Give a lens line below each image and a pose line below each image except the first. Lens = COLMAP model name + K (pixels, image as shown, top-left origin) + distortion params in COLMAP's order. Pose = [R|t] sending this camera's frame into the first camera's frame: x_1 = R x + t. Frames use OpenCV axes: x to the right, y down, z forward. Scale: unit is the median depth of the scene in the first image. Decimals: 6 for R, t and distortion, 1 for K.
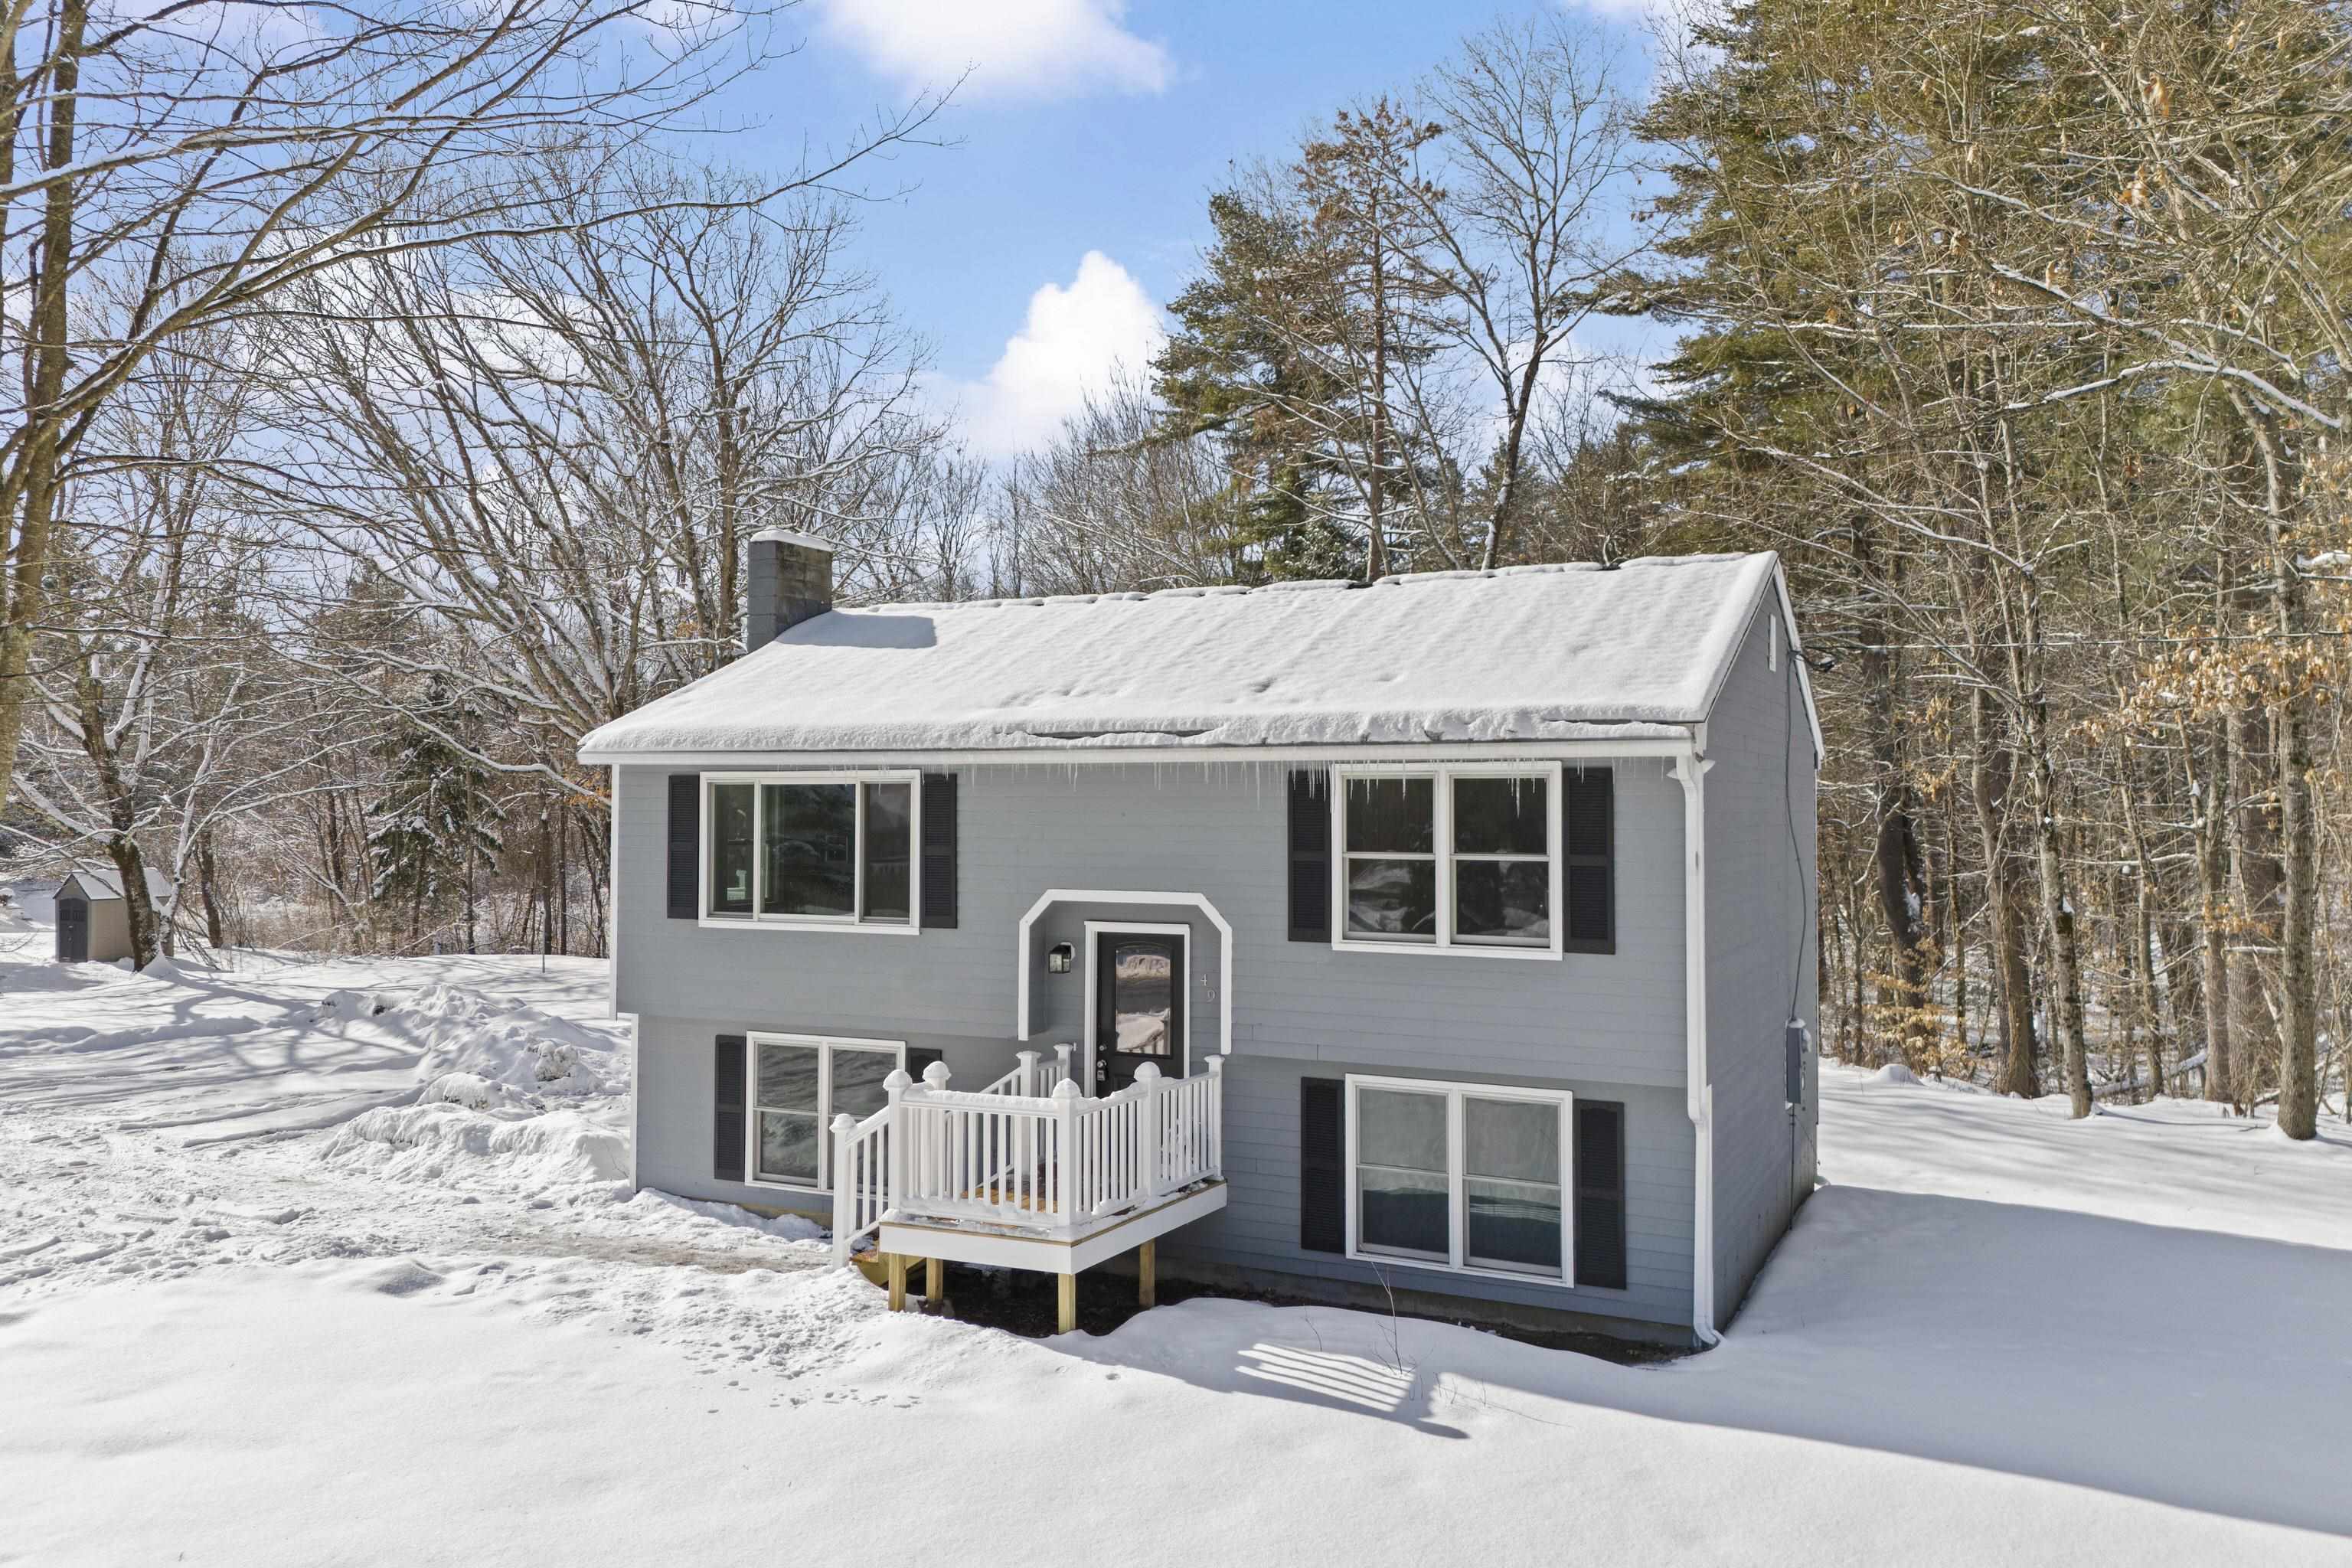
lens RADIAL K [[1718.2, 0, 1176.0], [0, 1718.2, 784.0], [0, 0, 1]] dist [0.051993, -0.006251]
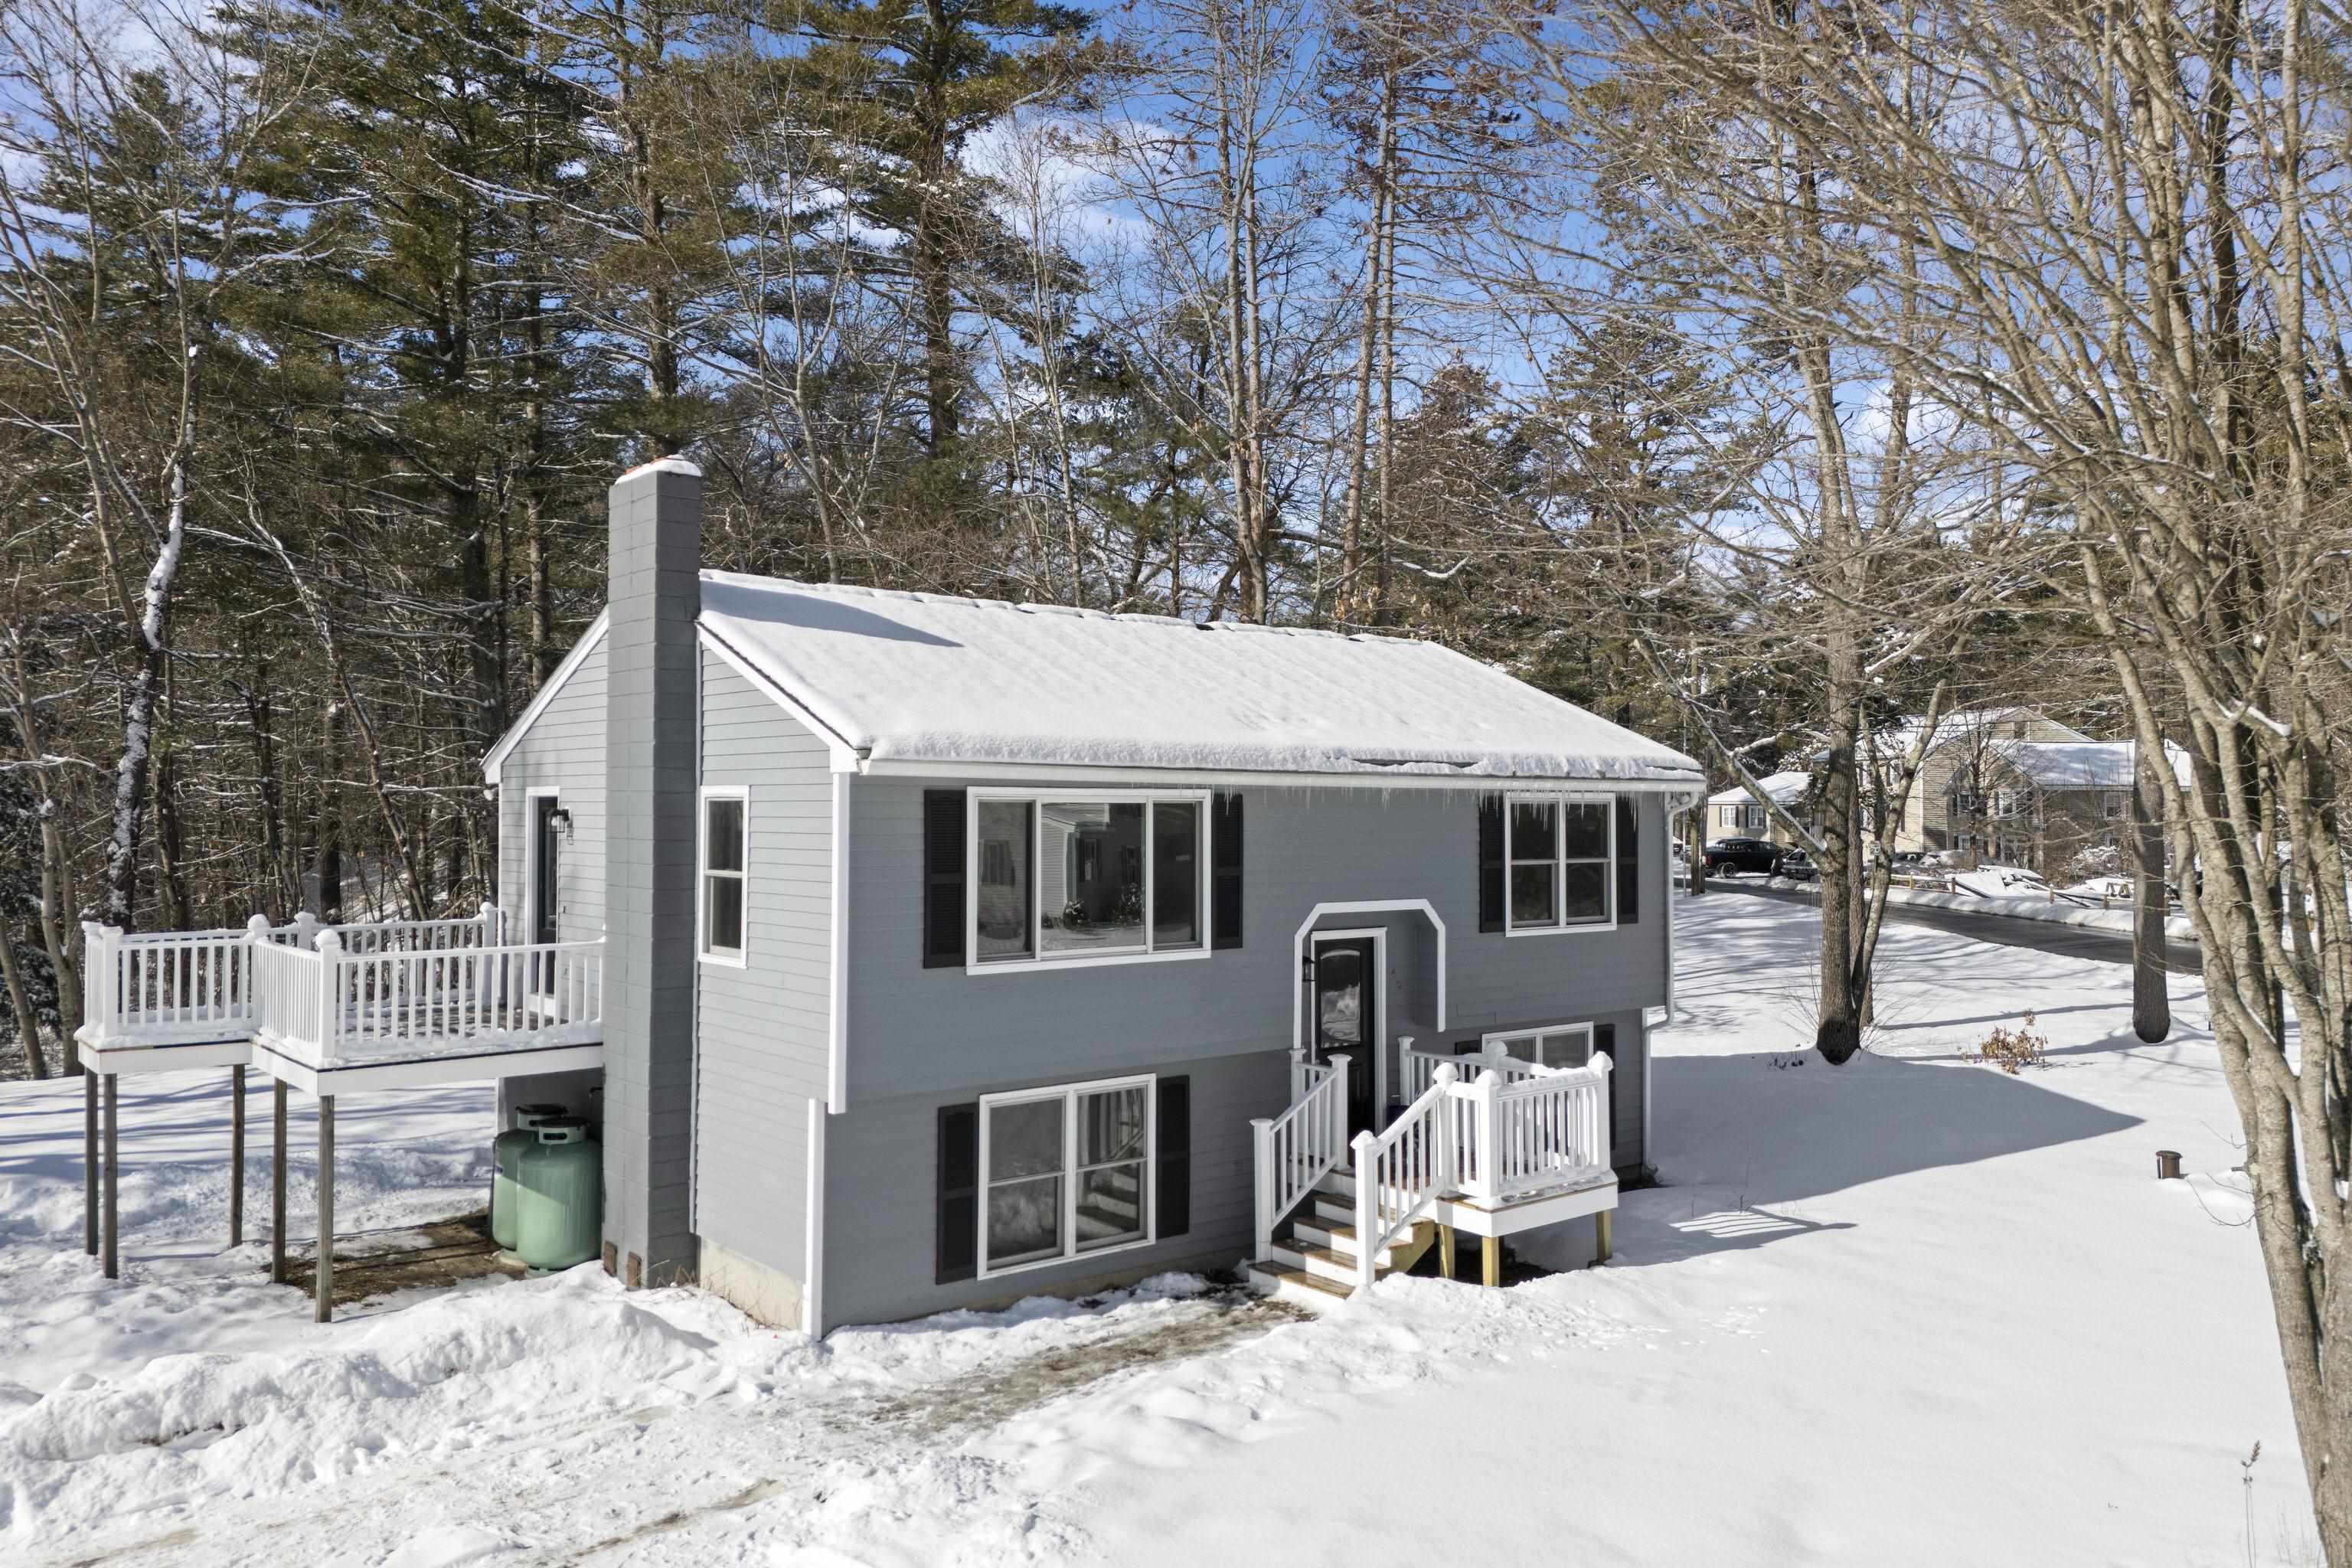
lens RADIAL K [[1715.5, 0, 1176.0], [0, 1715.5, 784.0], [0, 0, 1]] dist [0.082830, -0.080867]
pose [[0.412593, 0.013612, 0.910814, -1.114733], [-0.017639, 0.999820, -0.006951, -0.004216], [-0.910745, -0.013198, 0.412759, 0.654471]]
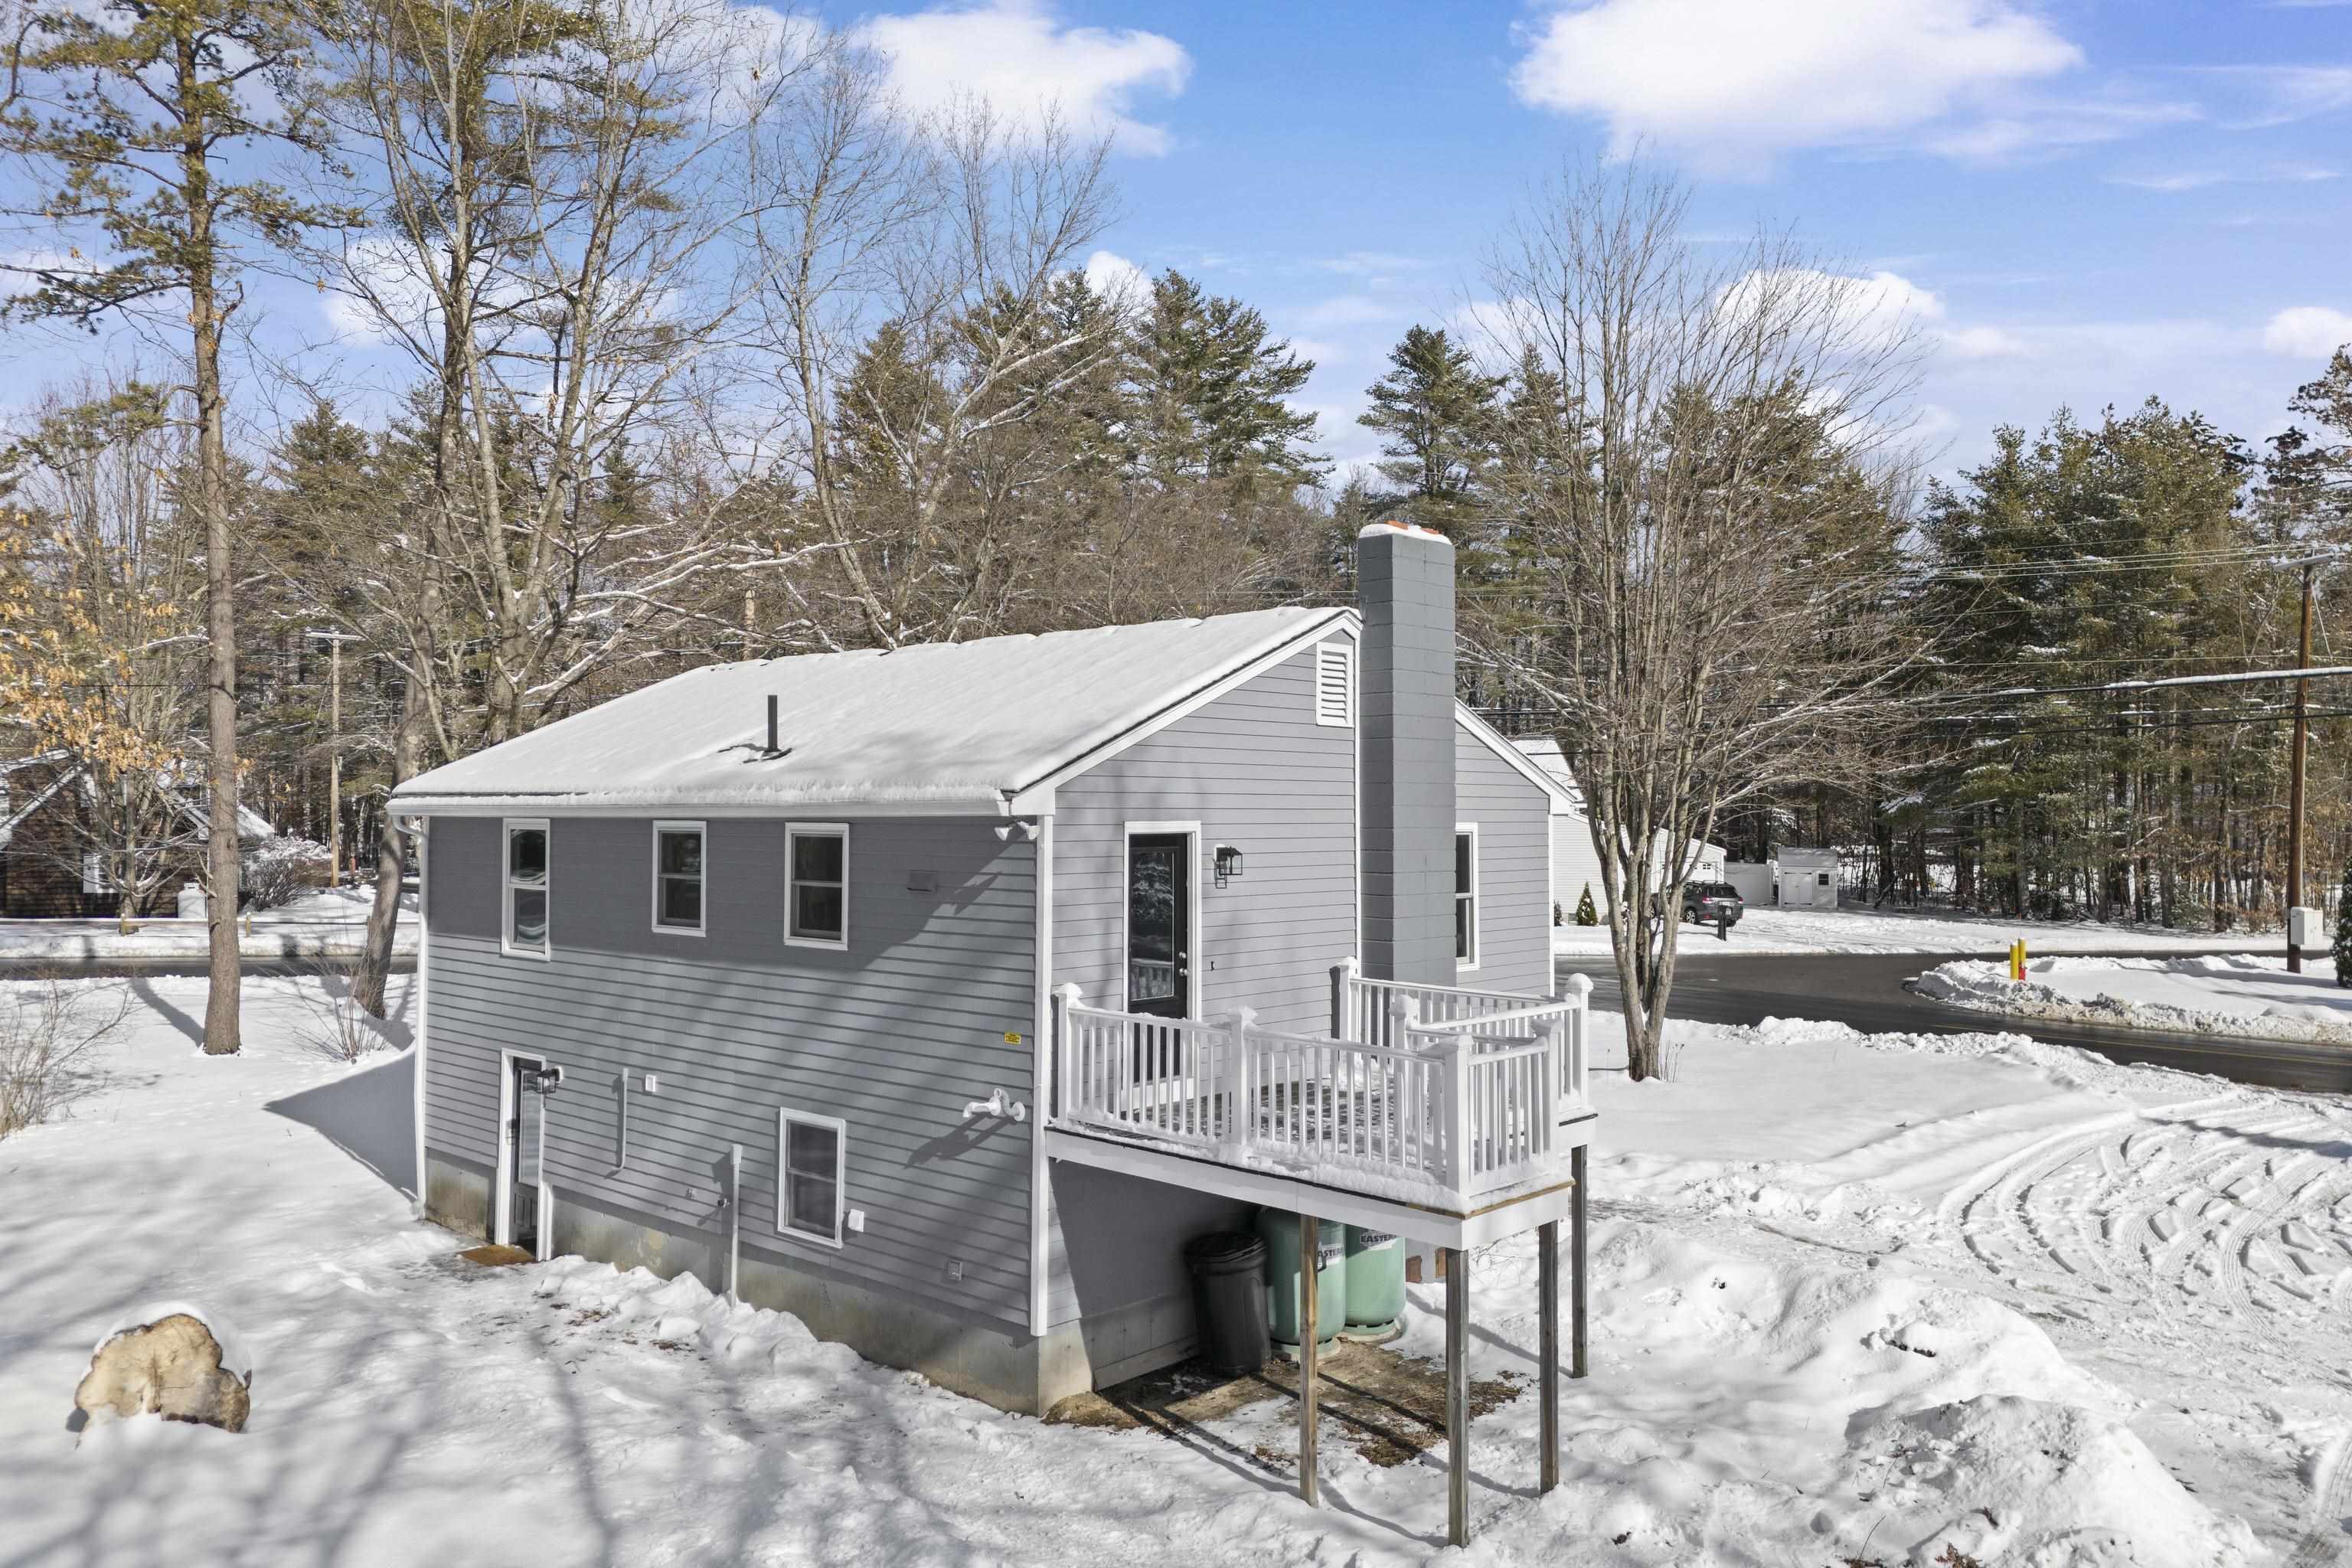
lens RADIAL K [[1723.3, 0, 1173.4], [0, 1723.3, 817.0], [0, 0, 1]] dist [0.076885, -0.068662]
pose [[-0.955950, -0.006036, 0.293469, -0.483296], [-0.009244, 0.999912, -0.009546, 0.004036], [-0.293385, -0.011838, -0.955921, 2.461511]]
